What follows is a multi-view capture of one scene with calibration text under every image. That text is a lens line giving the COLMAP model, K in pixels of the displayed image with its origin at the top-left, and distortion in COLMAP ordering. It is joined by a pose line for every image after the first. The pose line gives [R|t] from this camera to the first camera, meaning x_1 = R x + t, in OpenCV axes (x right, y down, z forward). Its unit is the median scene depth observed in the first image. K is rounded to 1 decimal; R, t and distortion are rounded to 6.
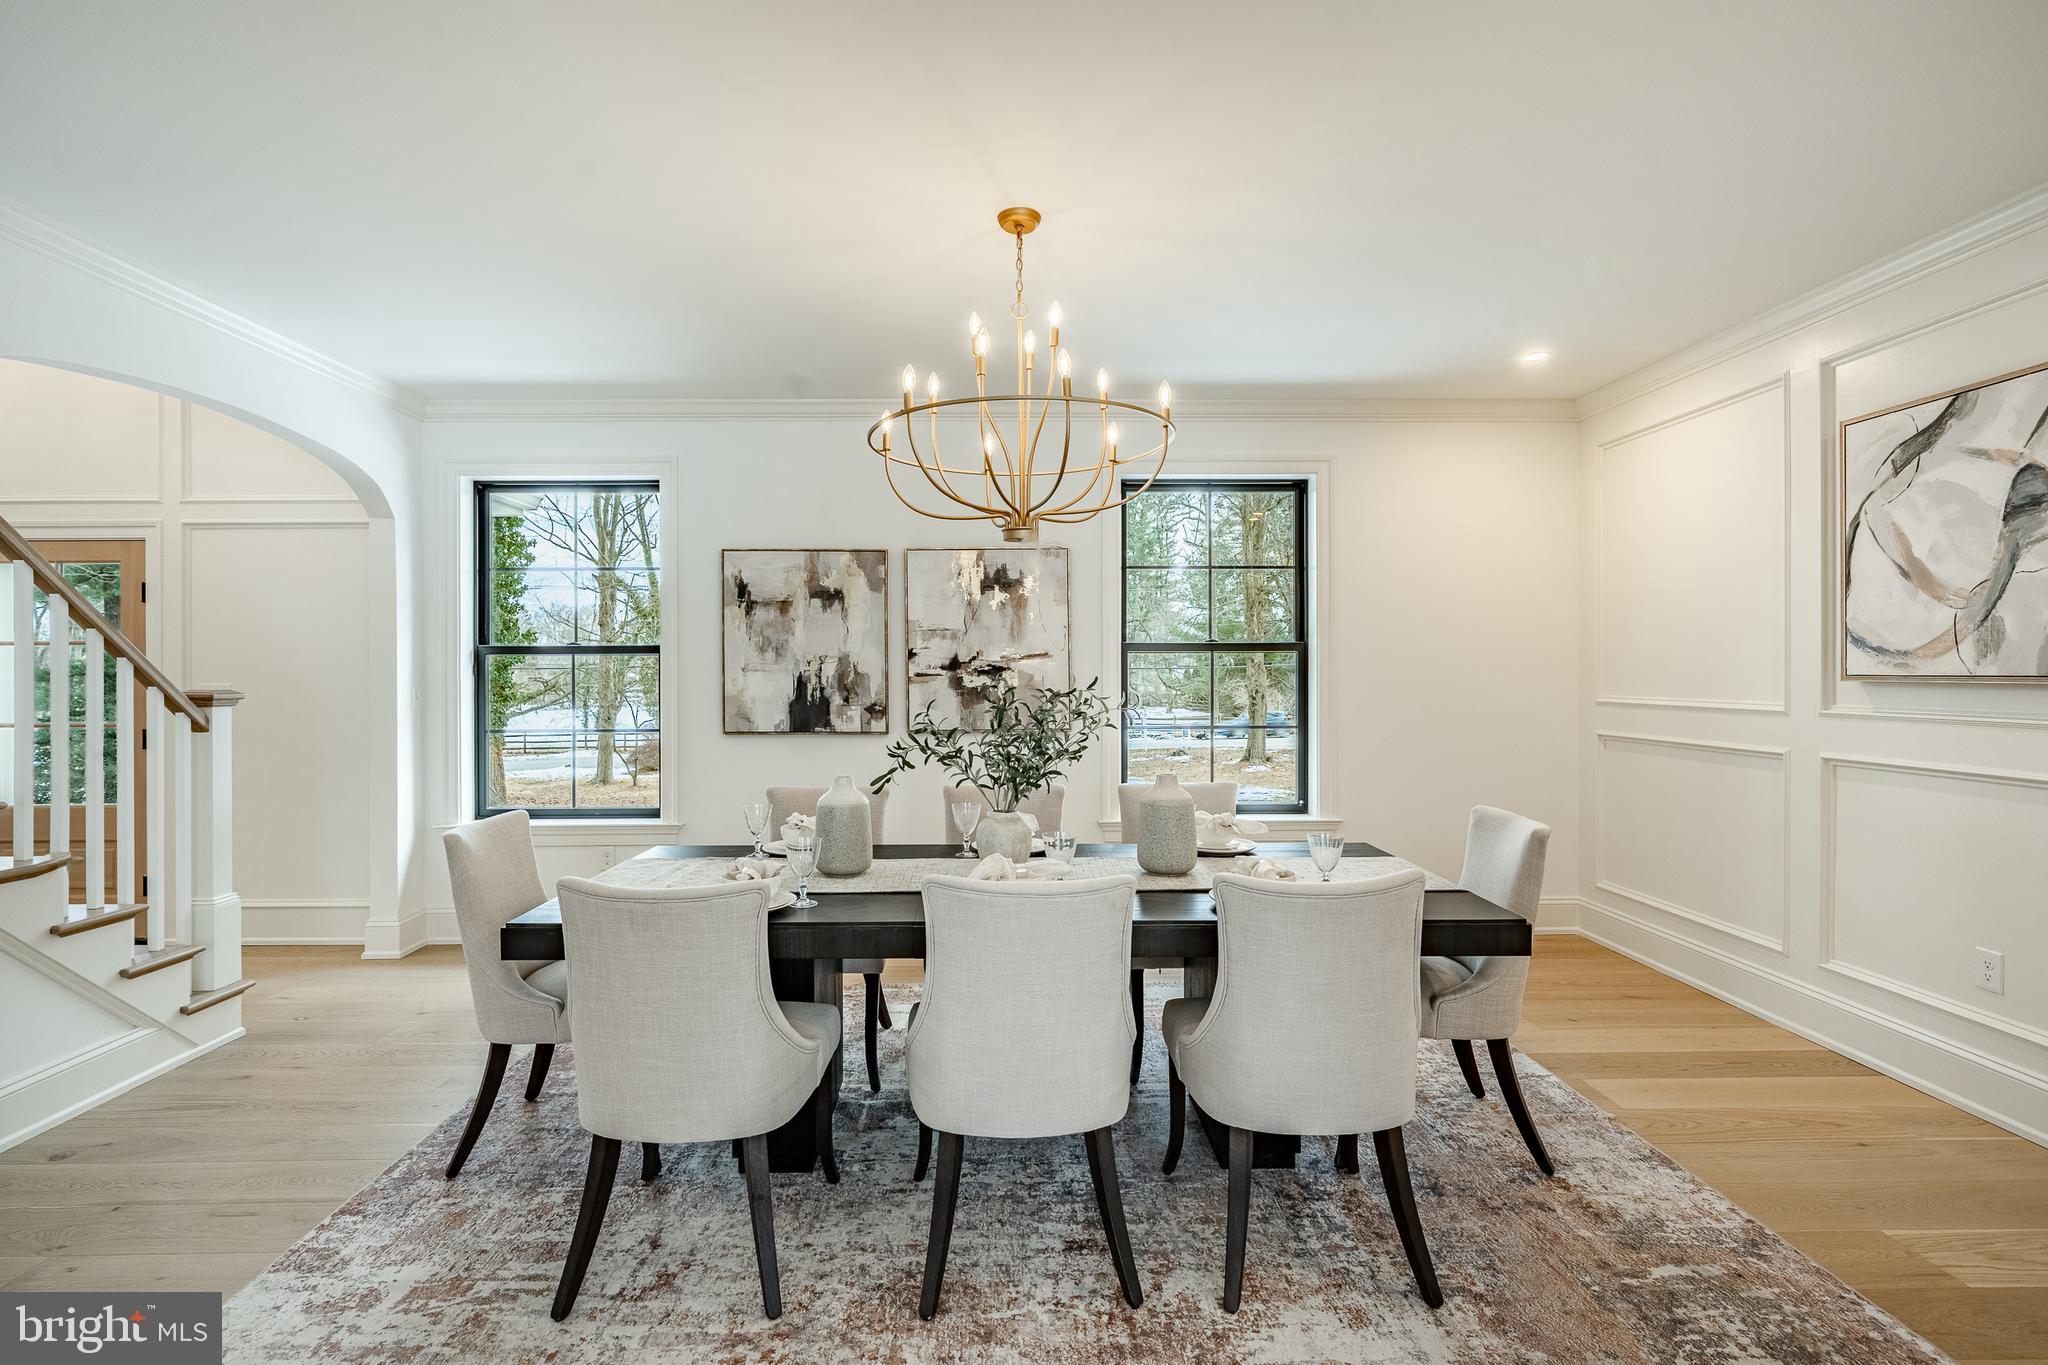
lens RADIAL K [[963.7, 0, 1005.3], [0, 963.7, 668.8], [0, 0, 1]] dist [-0.004051, 0.001106]
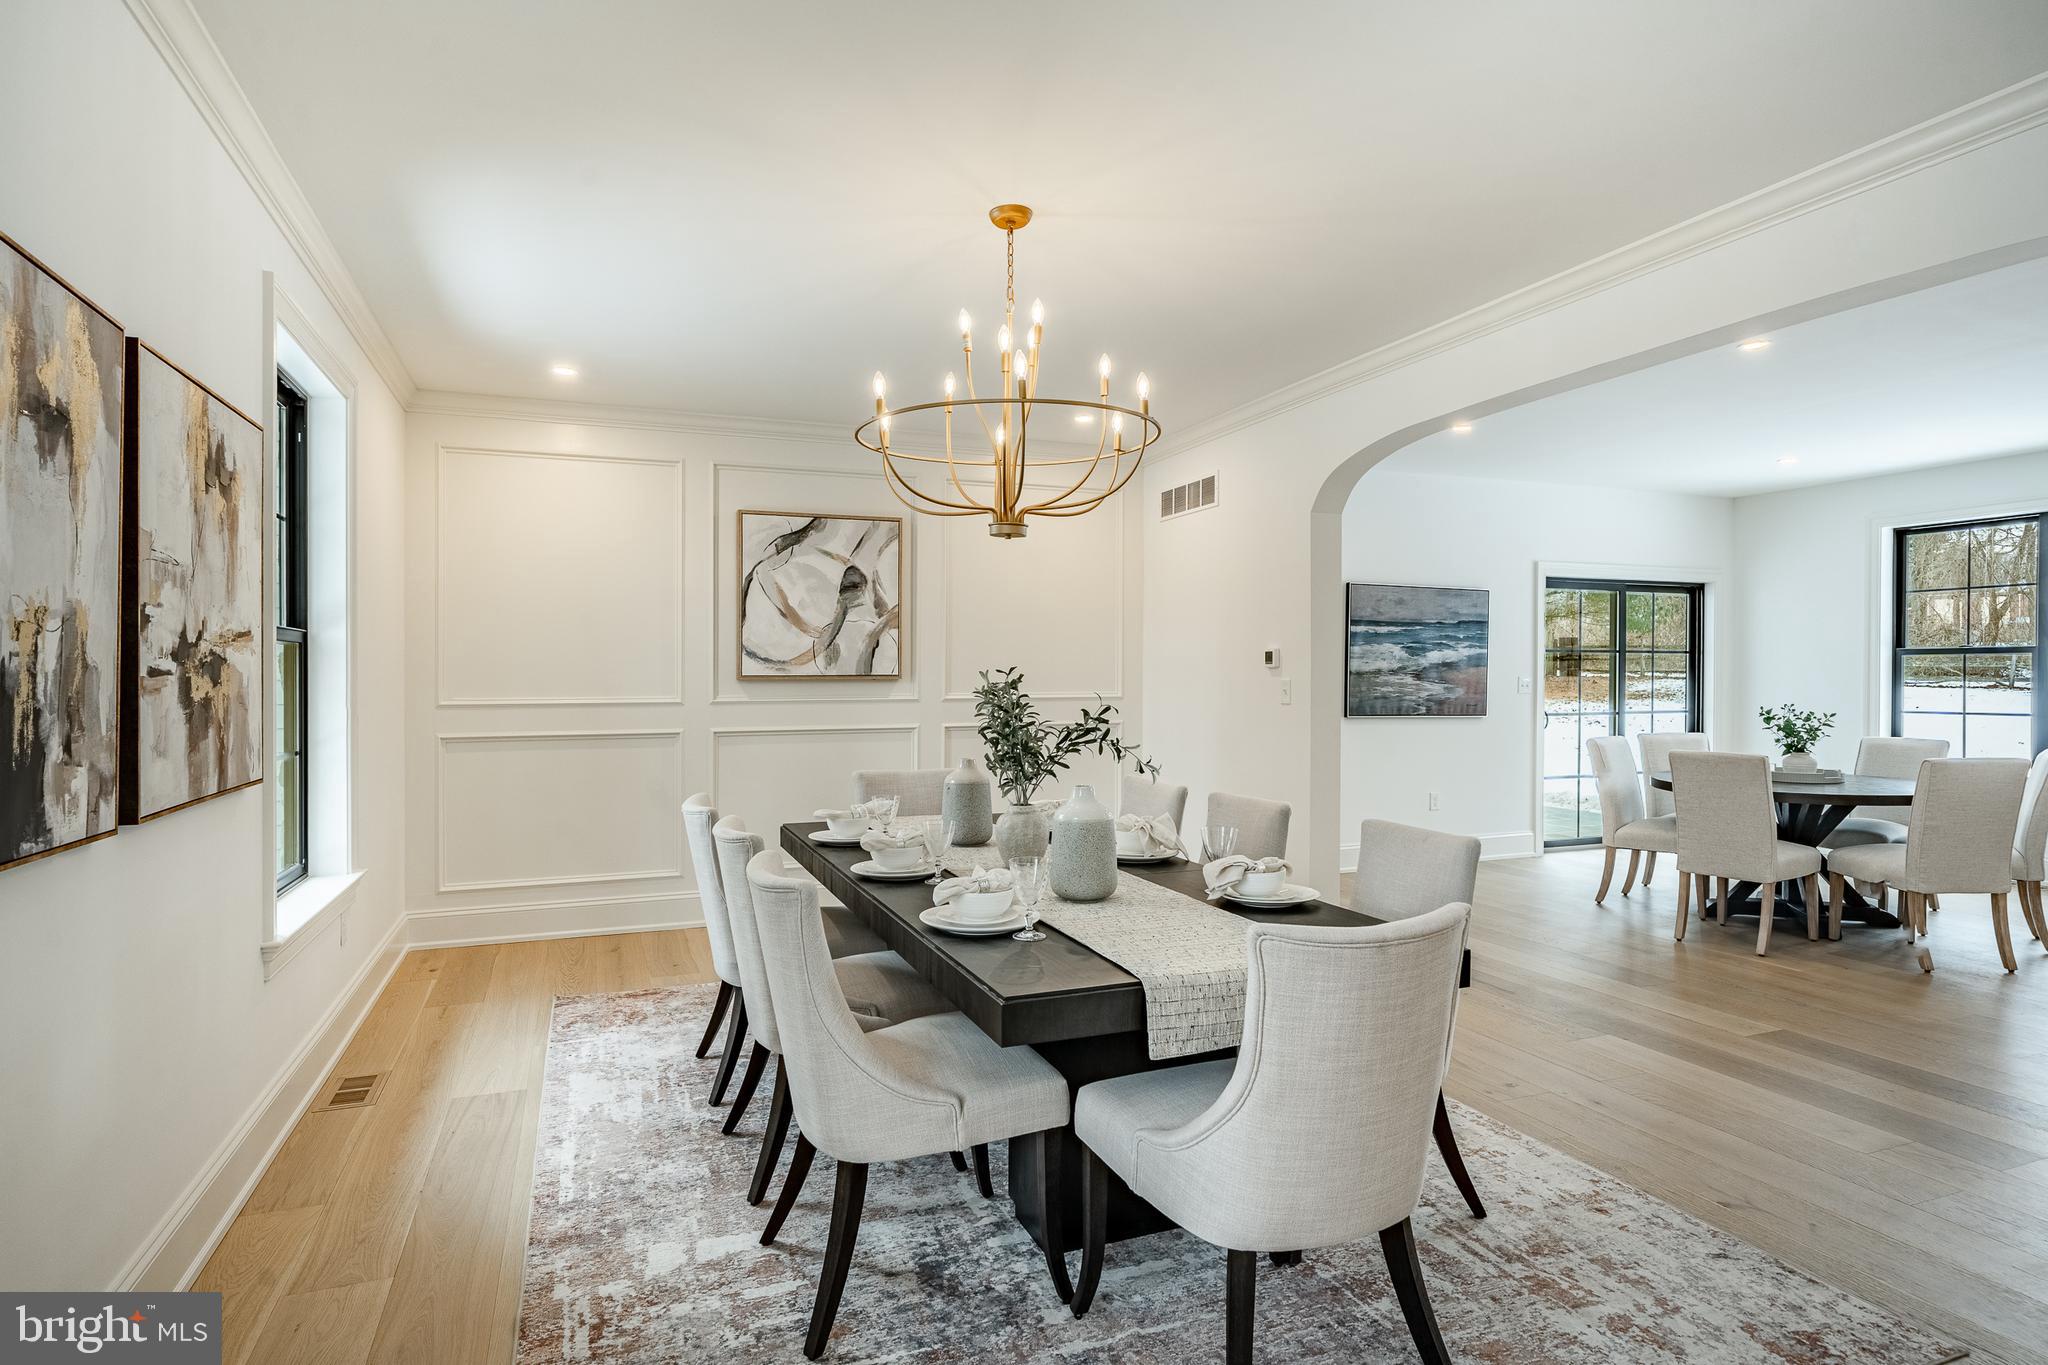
lens RADIAL K [[1072.0, 0, 1019.2], [0, 1072.0, 684.3], [0, 0, 1]] dist [0.000423, 0.000618]
pose [[-0.345073, -0.001679, 0.938574, -0.999452], [0.005001, 0.999981, 0.003628, 0.018228], [-0.938563, 0.005946, -0.345058, 1.322751]]
